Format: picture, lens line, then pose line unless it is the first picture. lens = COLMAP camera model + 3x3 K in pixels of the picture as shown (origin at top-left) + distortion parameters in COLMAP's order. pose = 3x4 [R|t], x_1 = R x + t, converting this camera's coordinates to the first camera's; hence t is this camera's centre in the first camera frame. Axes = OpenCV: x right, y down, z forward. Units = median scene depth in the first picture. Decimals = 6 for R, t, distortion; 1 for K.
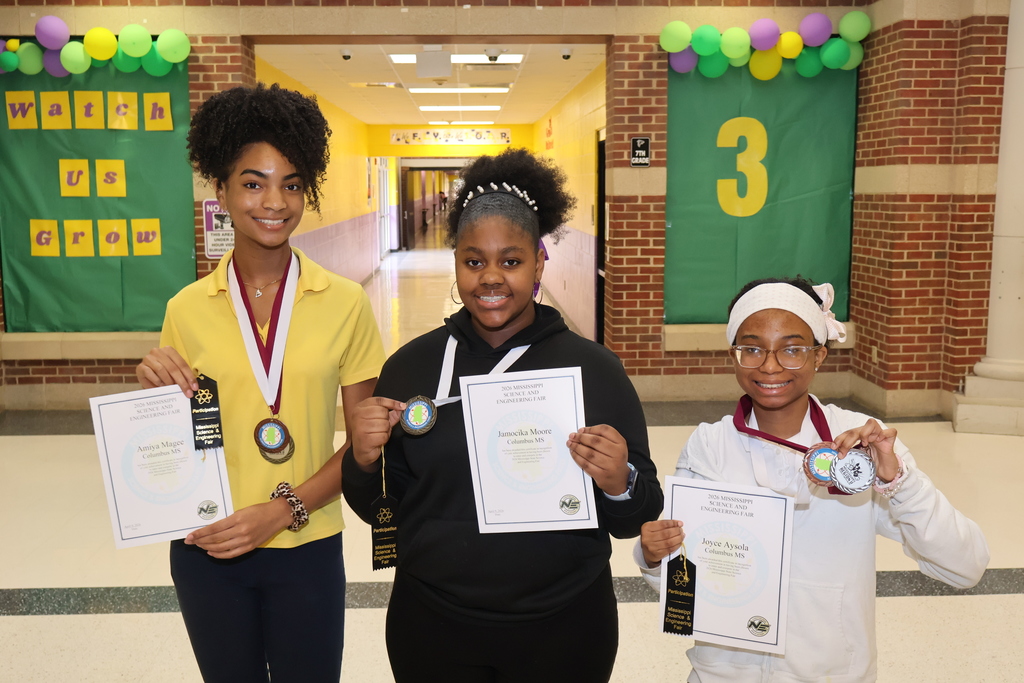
lens RADIAL K [[1113.4, 0, 512.0], [0, 1113.4, 341.5], [0, 0, 1]] dist [0.002924, 0.005769]
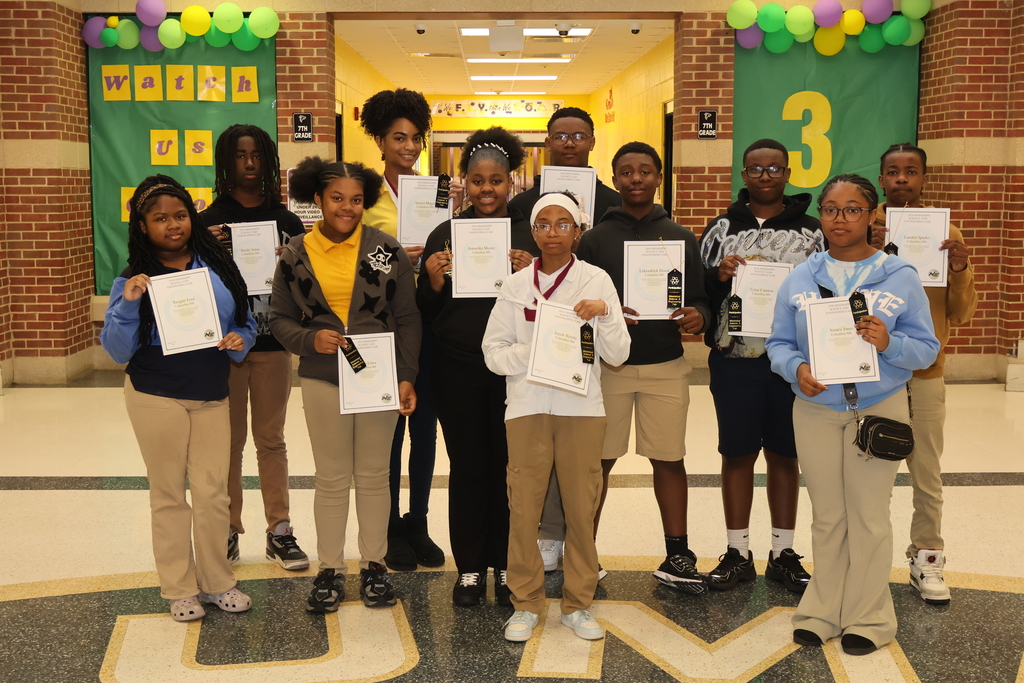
lens RADIAL K [[1380.5, 0, 512.0], [0, 1380.5, 341.5], [0, 0, 1]] dist [0.008772, -0.050886]
pose [[0.999612, 0.007767, -0.026761, -0.030705], [-0.008142, 0.999870, -0.013920, 0.051311], [0.026650, 0.014132, 0.999545, -0.287601]]
